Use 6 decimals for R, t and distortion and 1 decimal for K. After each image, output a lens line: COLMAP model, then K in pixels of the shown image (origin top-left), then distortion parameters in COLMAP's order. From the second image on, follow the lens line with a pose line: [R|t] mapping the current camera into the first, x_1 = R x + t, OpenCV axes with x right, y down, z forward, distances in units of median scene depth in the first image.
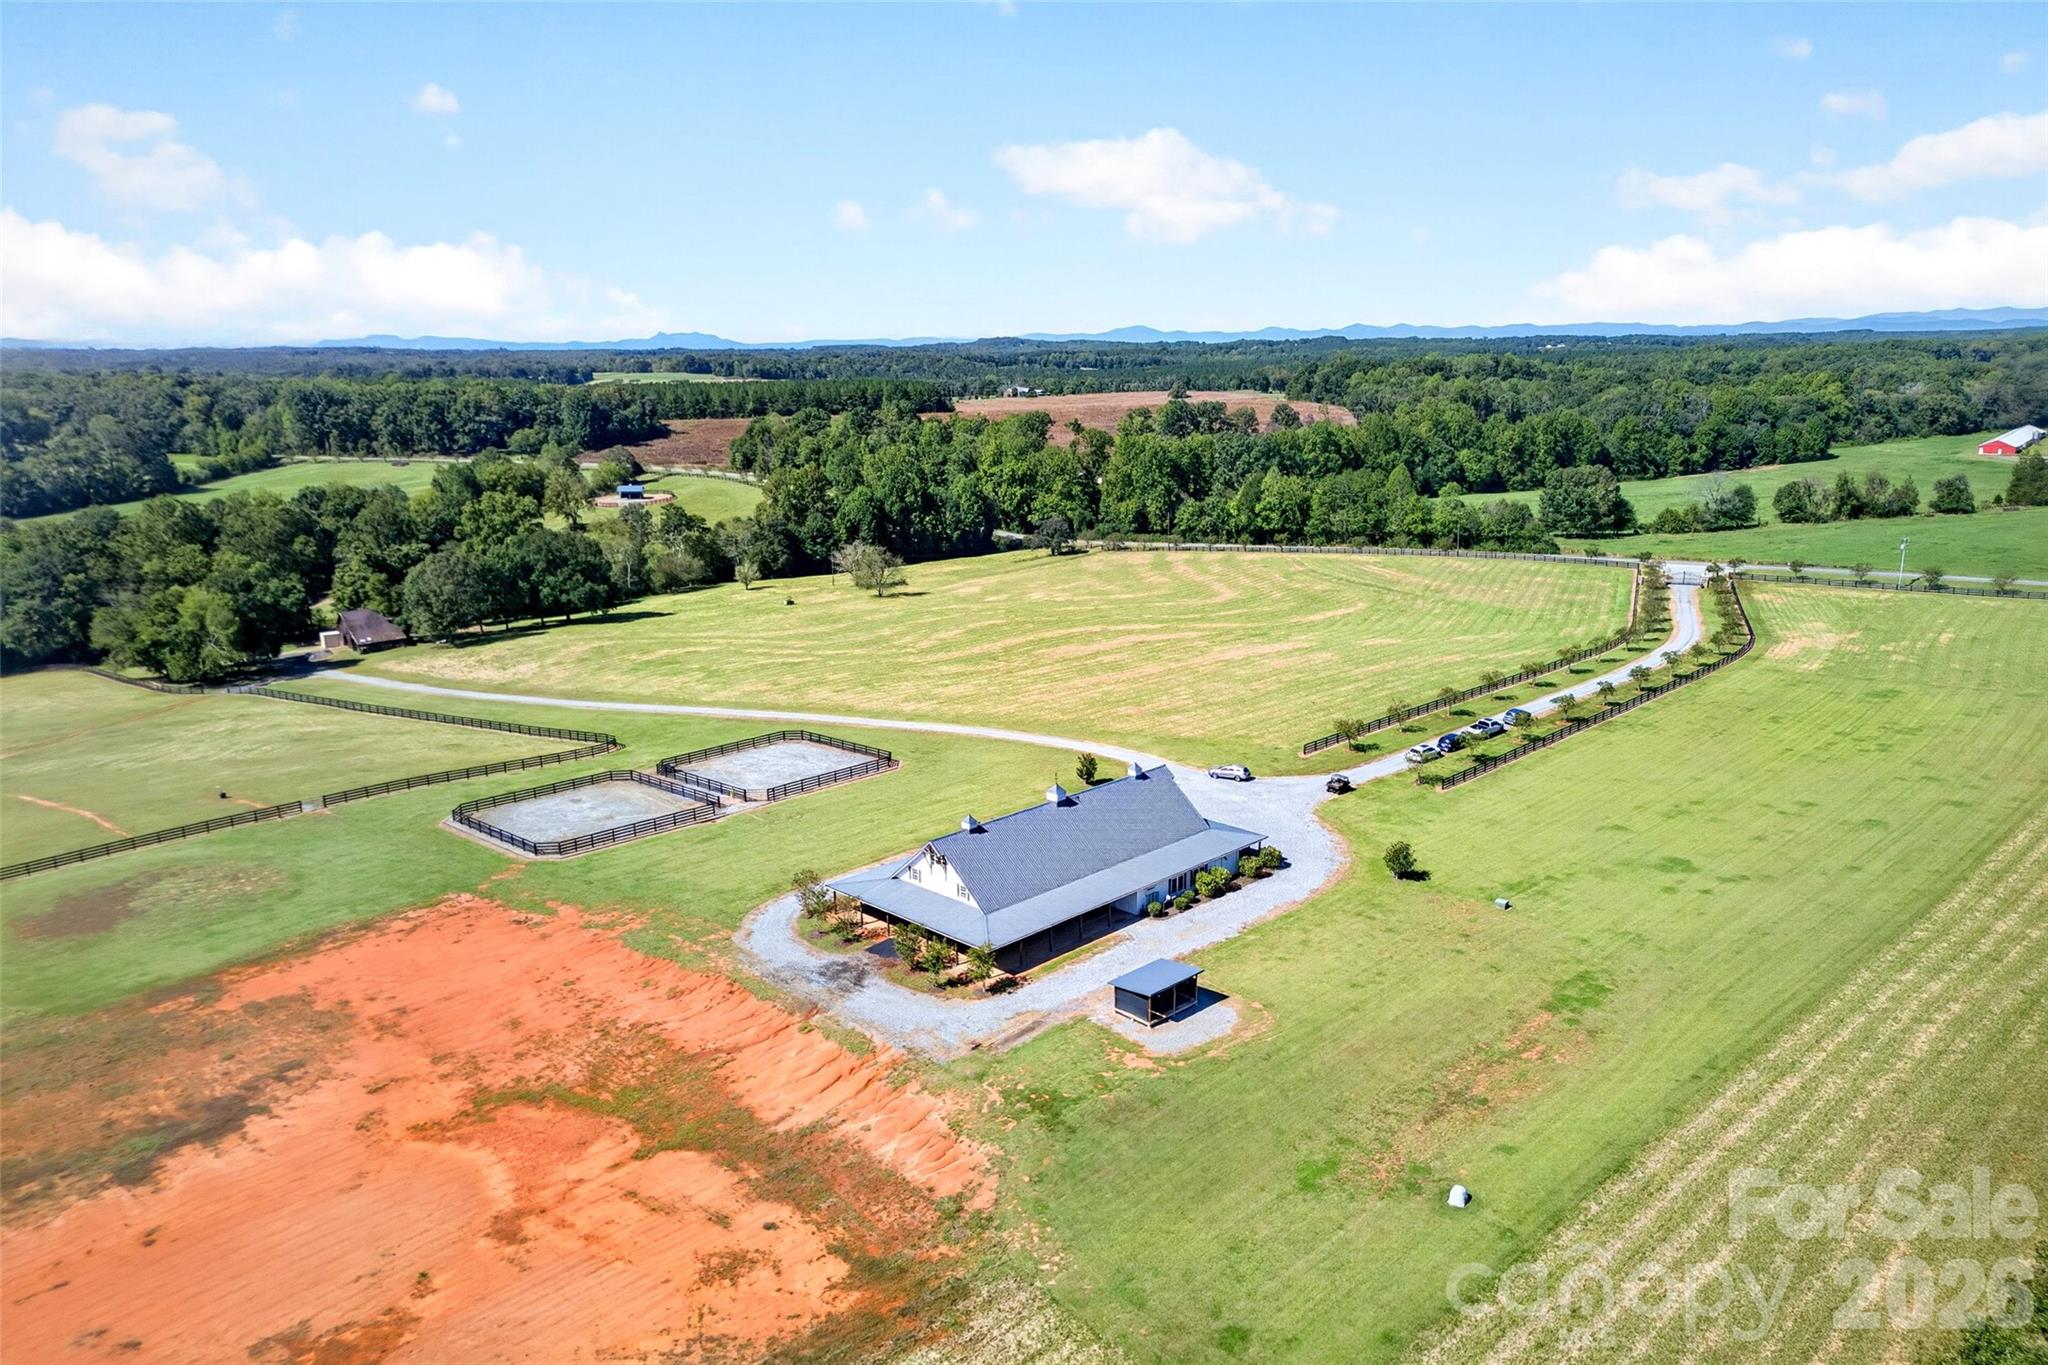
lens RADIAL K [[1435.5, 0, 1024.0], [0, 1435.5, 682.5], [0, 0, 1]] dist [0.096699, -0.142568]
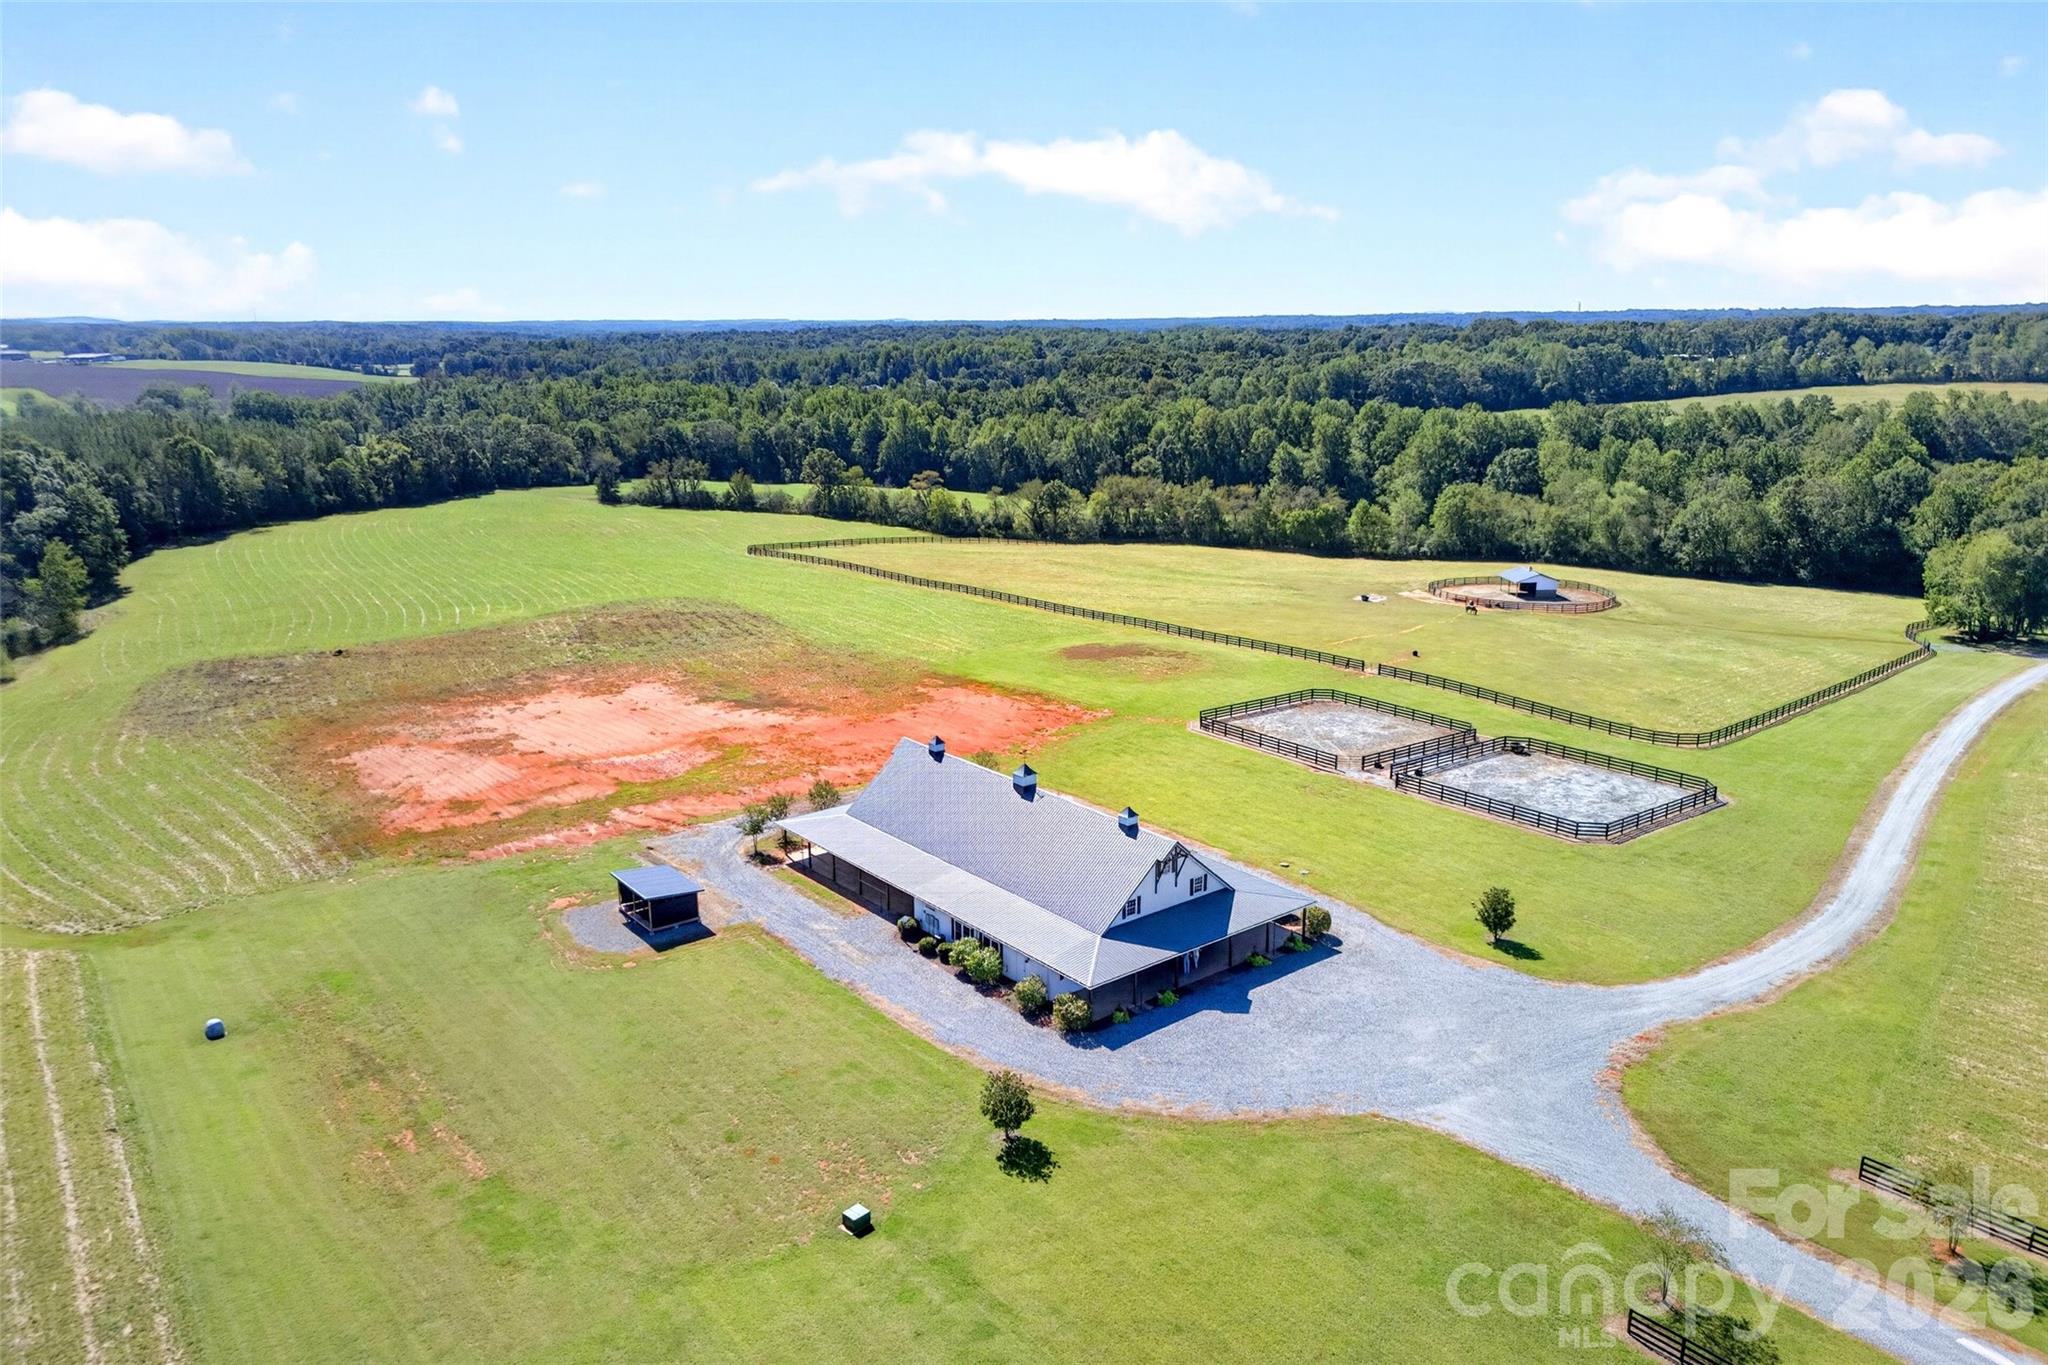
lens RADIAL K [[1435.5, 0, 1024.0], [0, 1435.5, 682.5], [0, 0, 1]] dist [0.096699, -0.142568]
pose [[-0.117140, 0.246160, -0.962124, 0.942518], [-0.214988, 0.939536, 0.266556, -0.221971], [0.969566, 0.238069, -0.057135, 1.258213]]
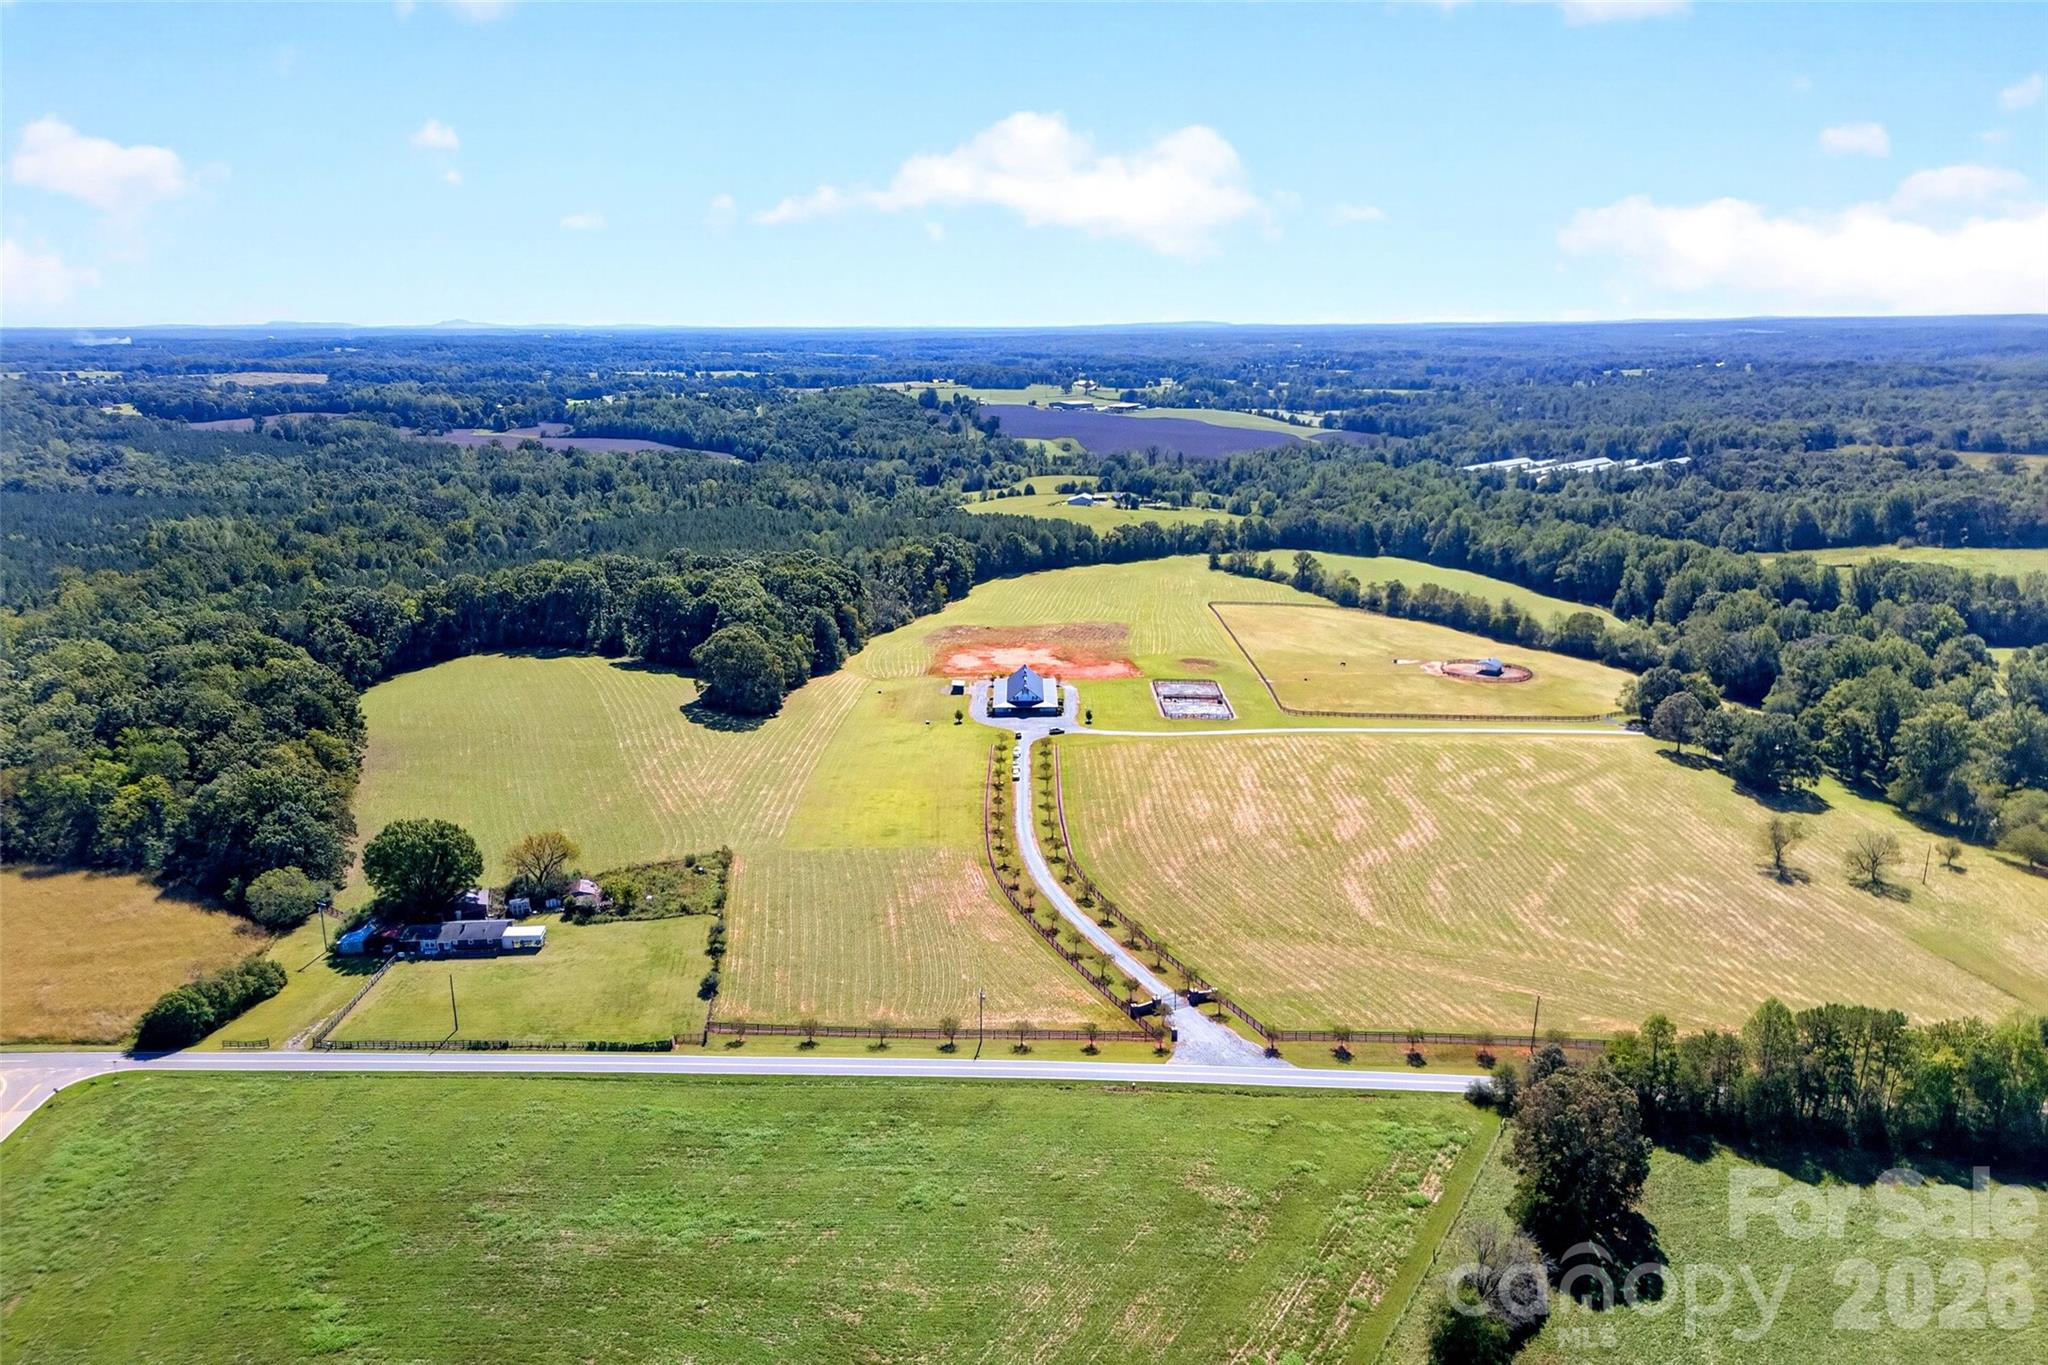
lens RADIAL K [[1435.5, 0, 1024.0], [0, 1435.5, 682.5], [0, 0, 1]] dist [0.096699, -0.142568]
pose [[-0.713212, 0.178856, -0.677745, 3.025084], [-0.144741, 0.908481, 0.392062, -1.601975], [0.685841, 0.377721, -0.622052, 3.964706]]
